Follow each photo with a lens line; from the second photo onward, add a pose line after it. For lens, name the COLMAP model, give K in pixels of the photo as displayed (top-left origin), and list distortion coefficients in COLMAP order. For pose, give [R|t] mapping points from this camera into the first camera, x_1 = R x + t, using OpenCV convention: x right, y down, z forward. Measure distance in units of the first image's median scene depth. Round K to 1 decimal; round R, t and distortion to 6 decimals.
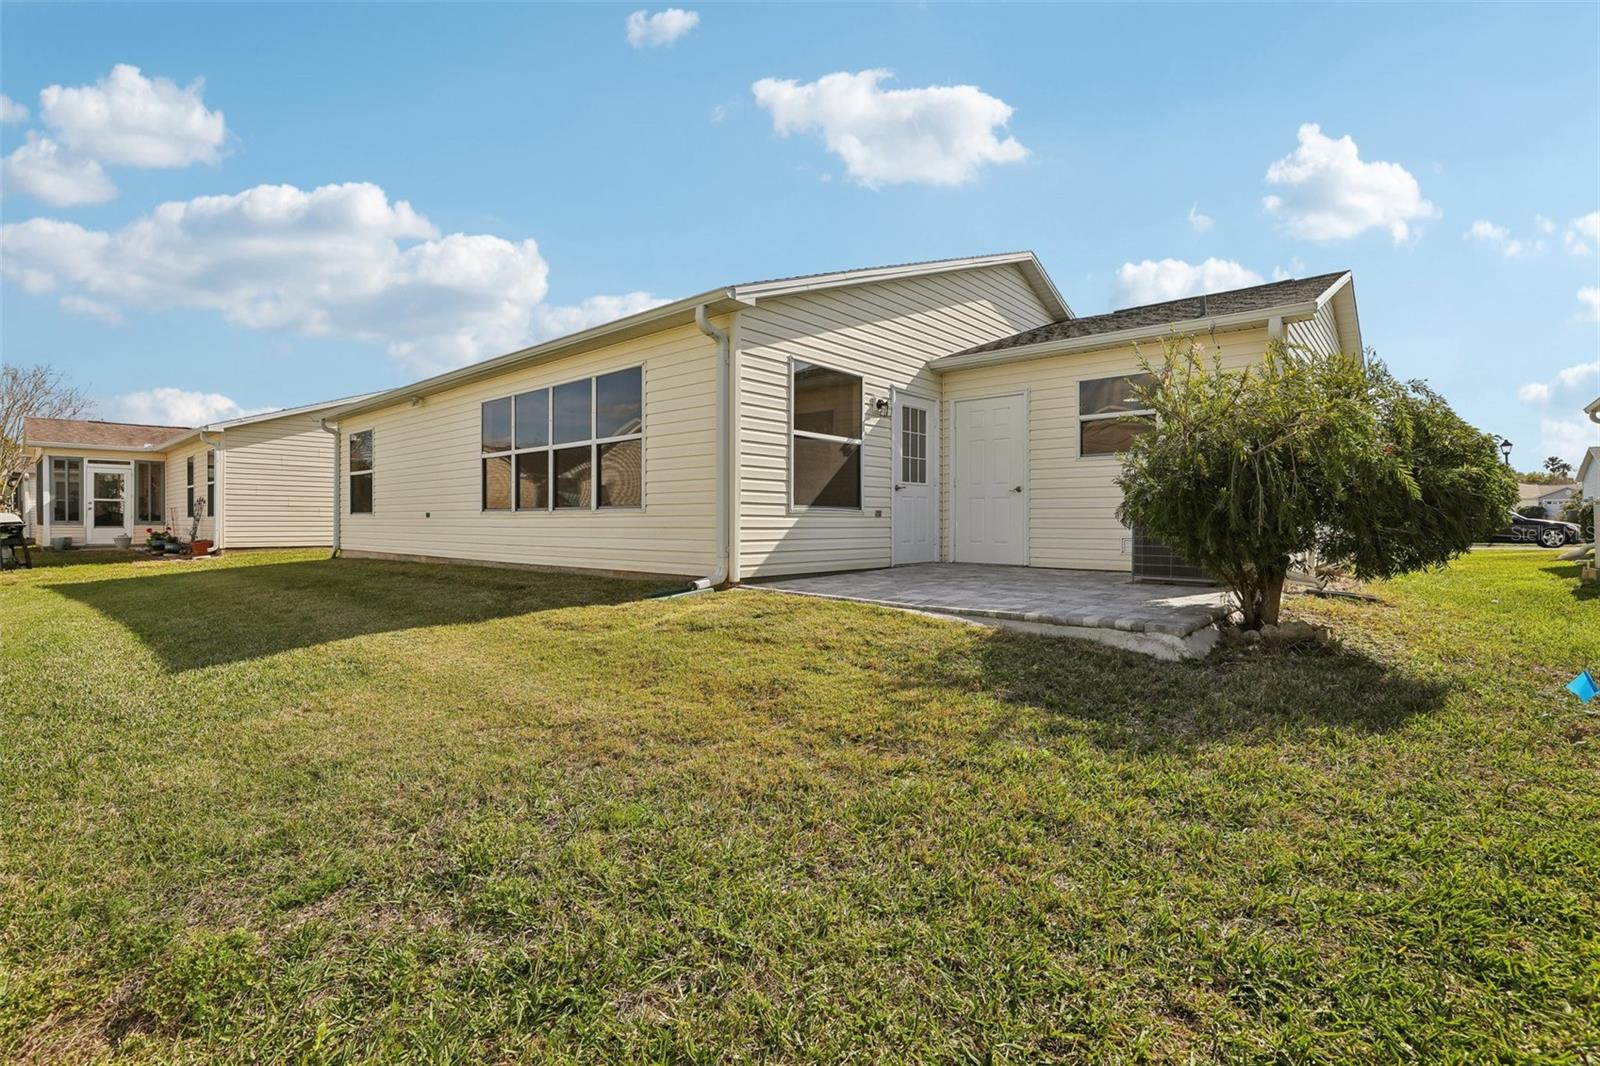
lens RADIAL K [[733.0, 0, 804.1], [0, 733.0, 529.5], [0, 0, 1]] dist [-0.002491, 0.000849]
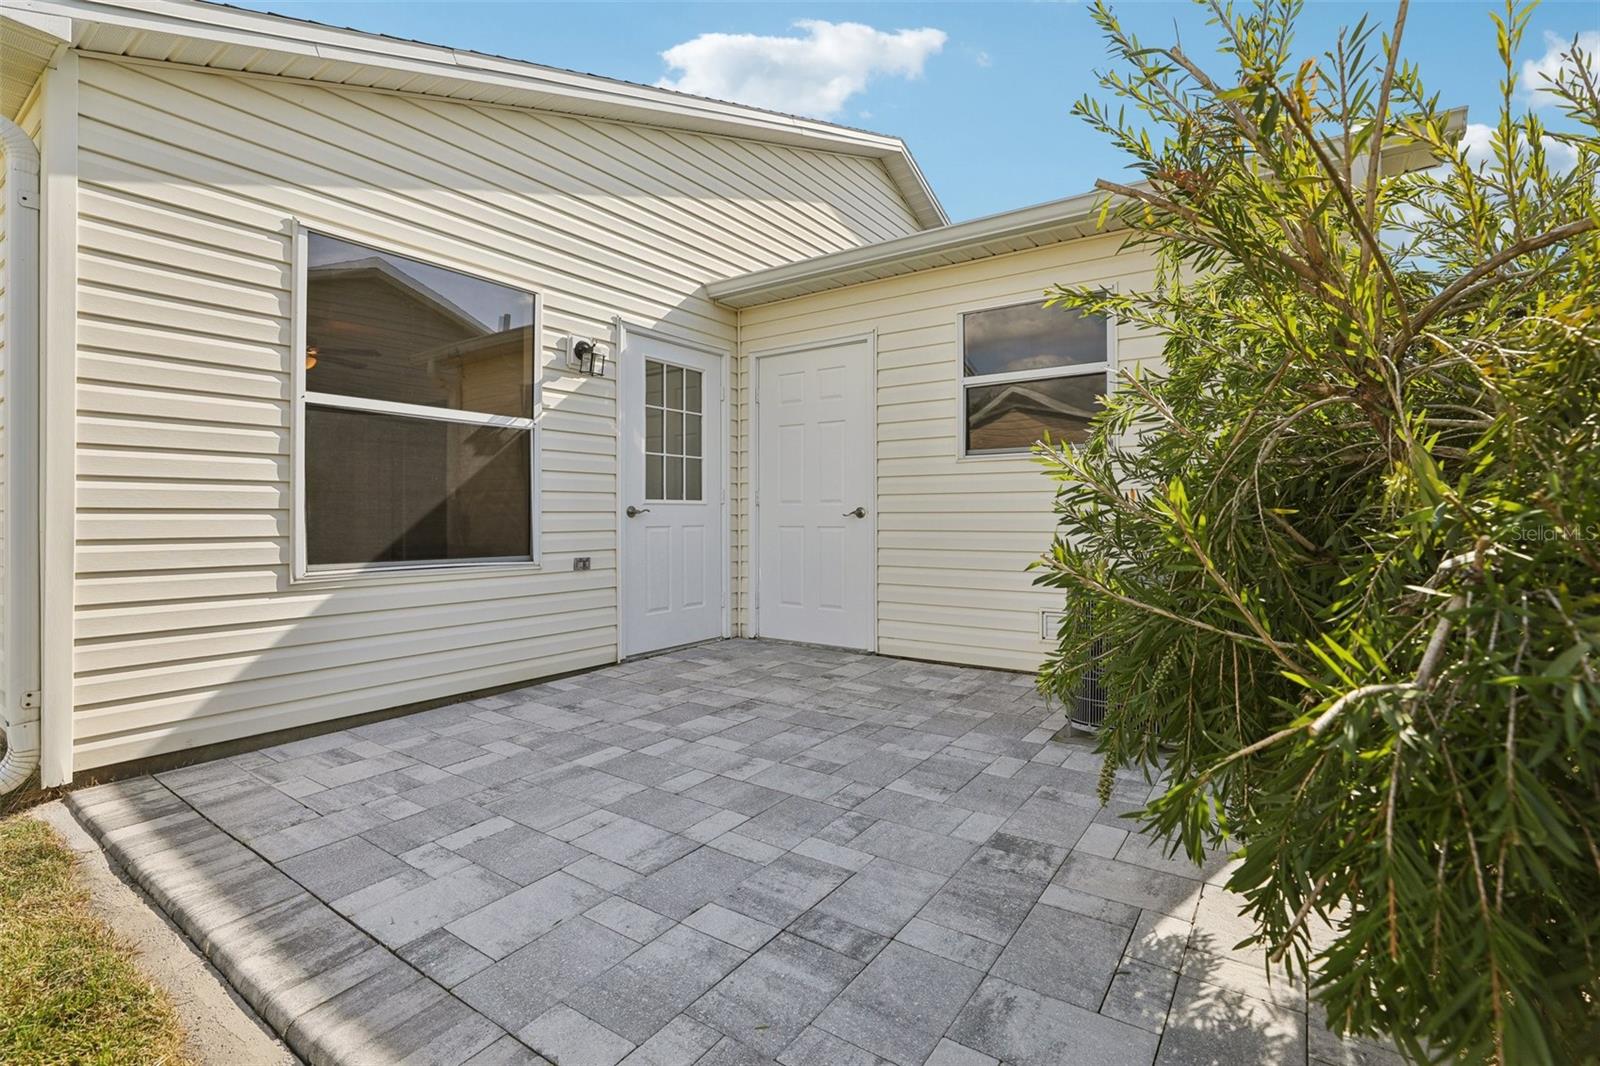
lens RADIAL K [[733.0, 0, 795.6], [0, 733.0, 522.6], [0, 0, 1]] dist [-0.002491, 0.000849]
pose [[0.995593, -0.006539, 0.093556, 0.202989], [0.006630, 0.999978, -0.000661, -0.049540], [-0.093550, 0.001278, 0.995614, 0.475327]]
